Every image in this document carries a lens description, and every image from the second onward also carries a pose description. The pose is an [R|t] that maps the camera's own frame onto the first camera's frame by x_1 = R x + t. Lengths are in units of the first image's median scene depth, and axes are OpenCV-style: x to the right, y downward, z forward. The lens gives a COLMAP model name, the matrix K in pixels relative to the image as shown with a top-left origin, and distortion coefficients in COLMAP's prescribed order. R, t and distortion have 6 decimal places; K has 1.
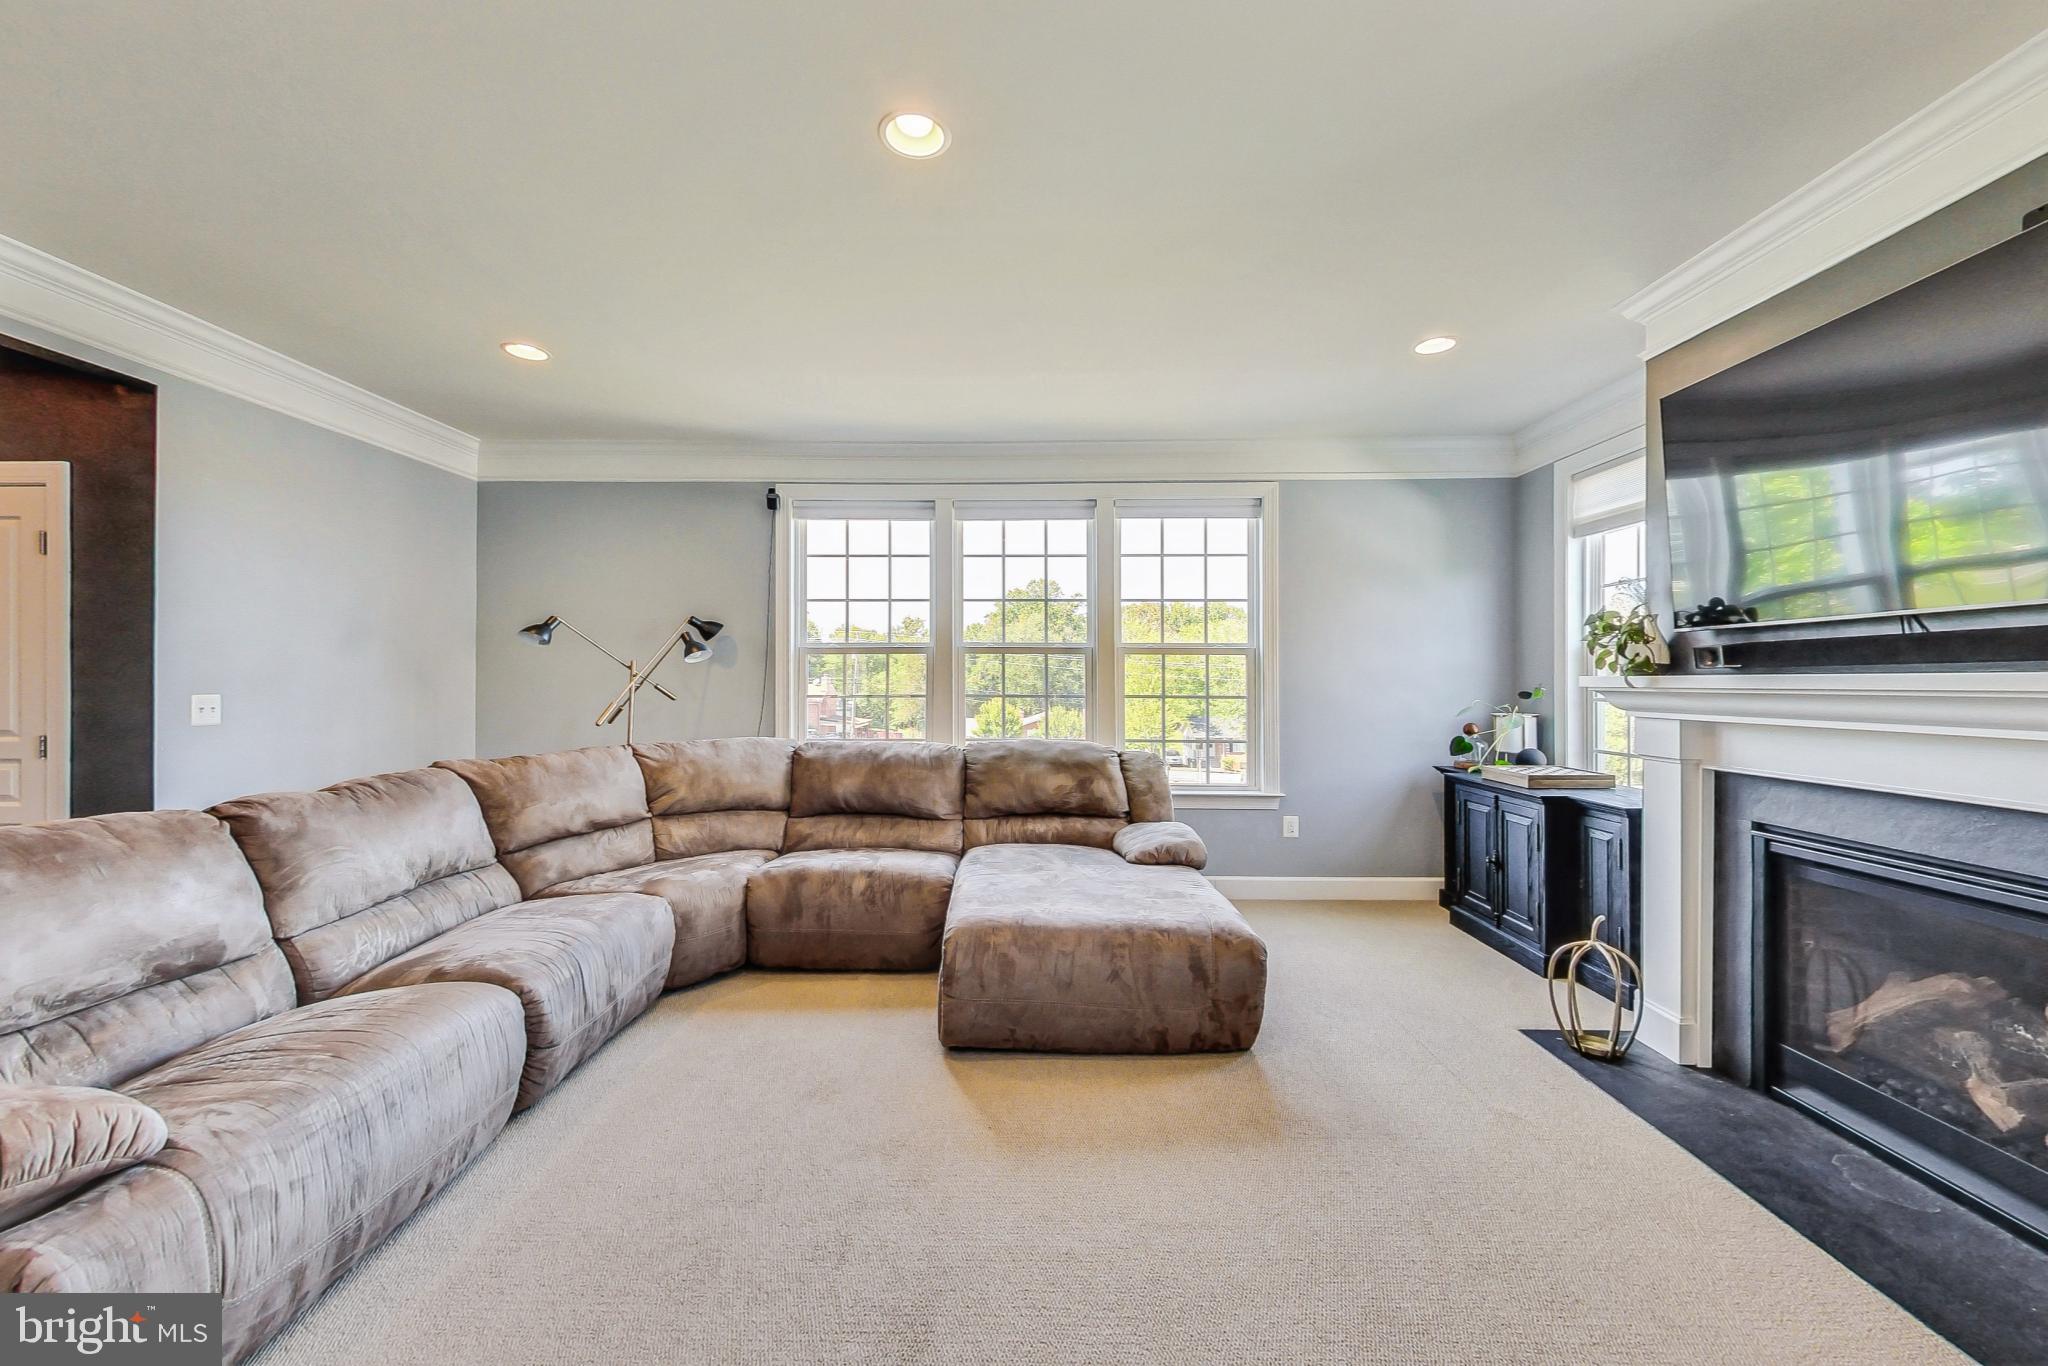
lens RADIAL K [[799.3, 0, 1024.0], [0, 799.3, 683.0], [0, 0, 1]] dist [-0.000211, -0.000078]
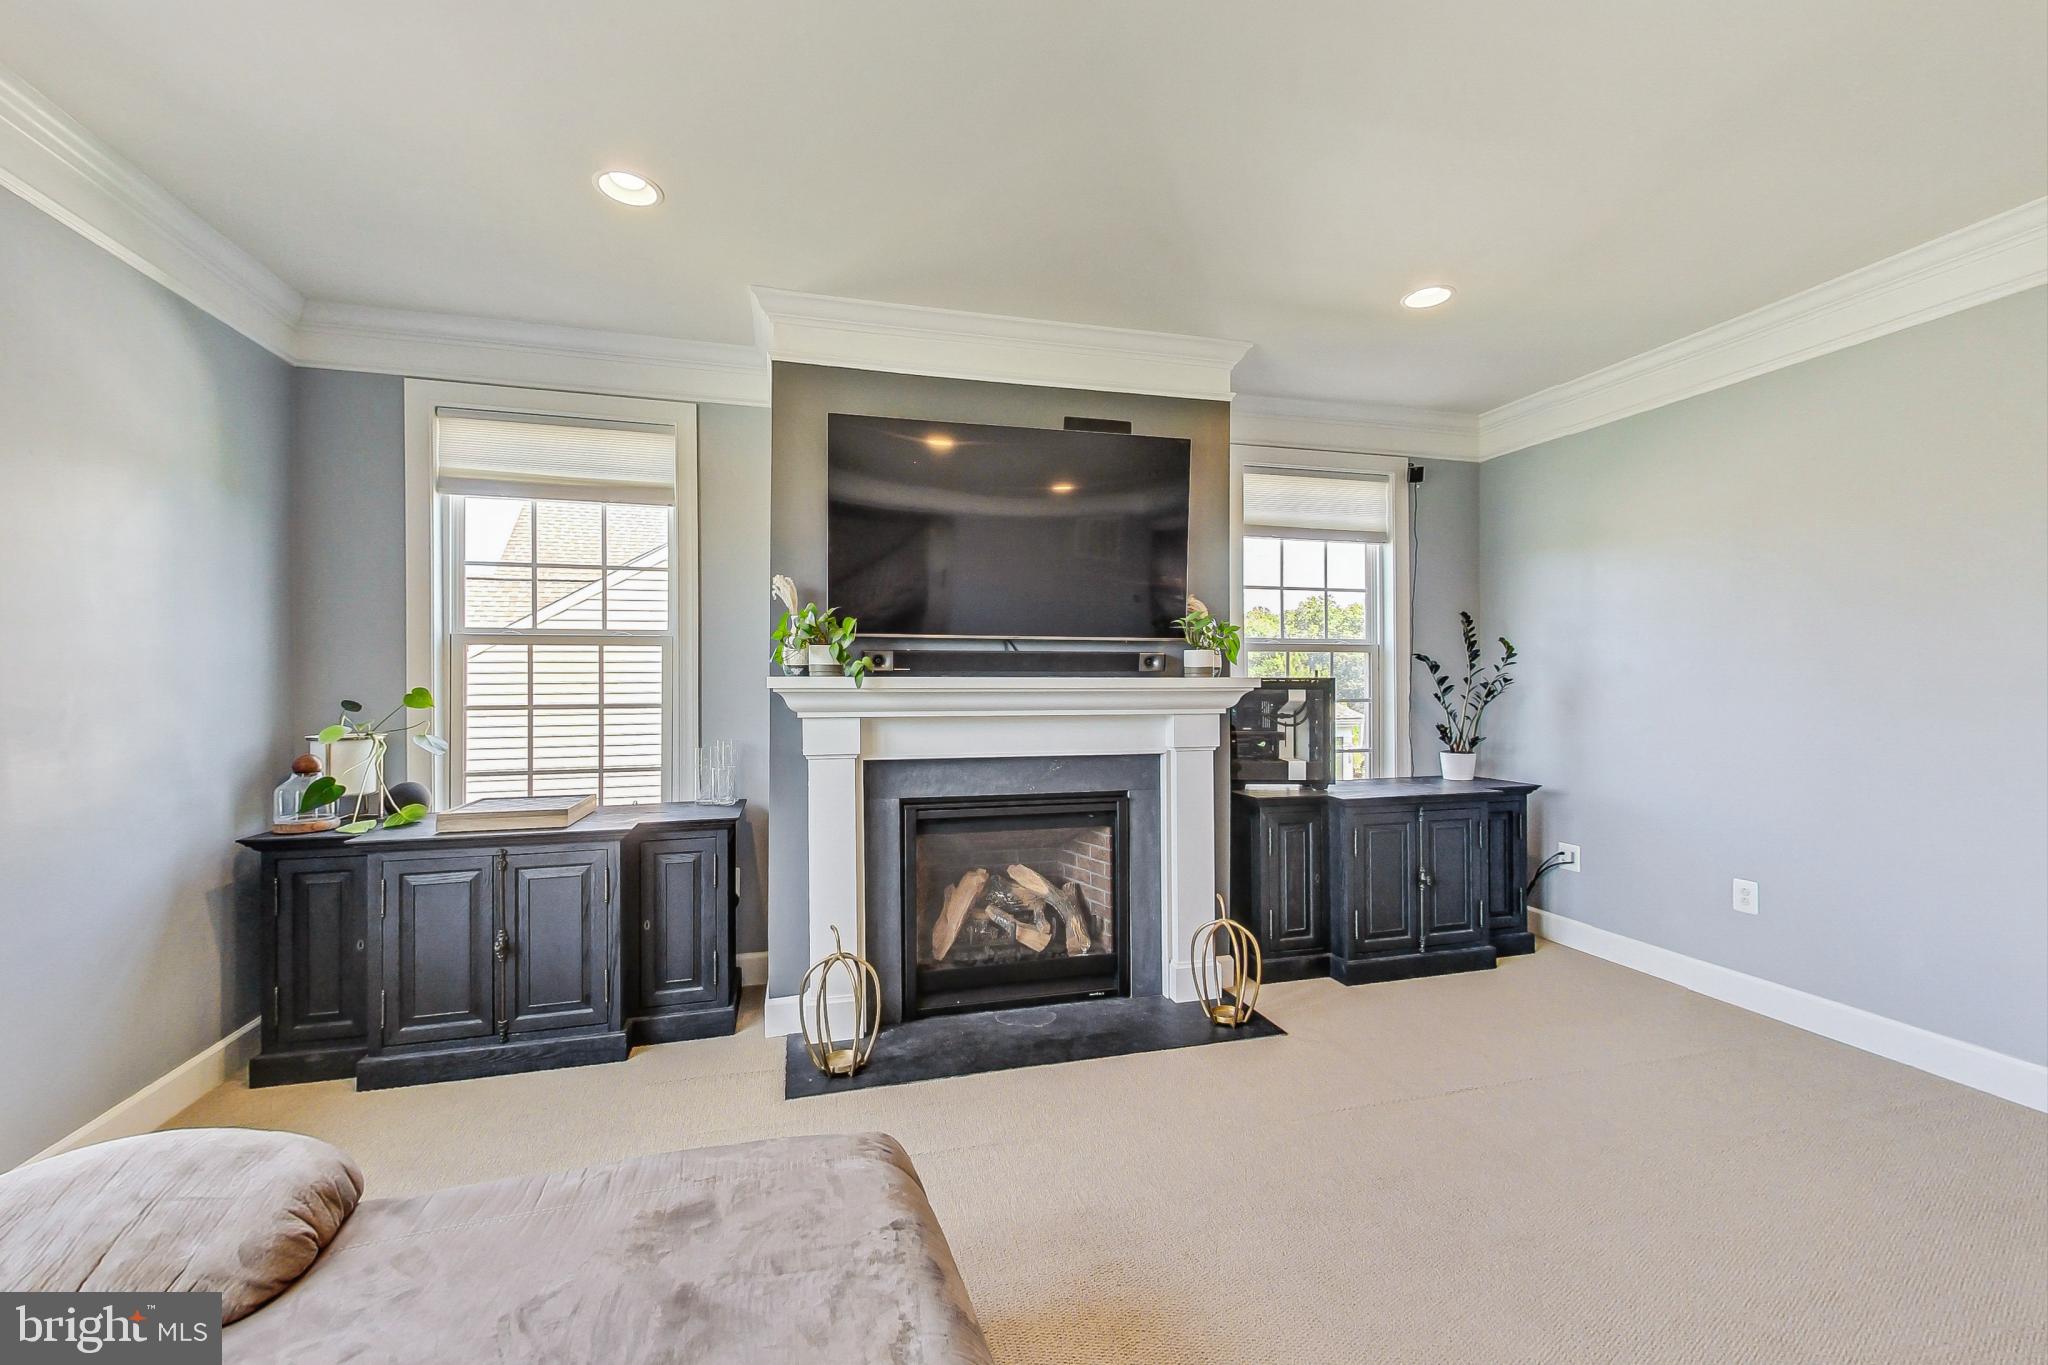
lens RADIAL K [[799.3, 0, 1024.0], [0, 799.3, 682.5], [0, 0, 1]] dist [-0.000211, -0.000078]
pose [[-0.276152, 0.010266, 0.961059, -0.292889], [0.005428, 0.999944, -0.009122, 0.008737], [-0.961099, 0.002697, -0.276192, 1.132826]]
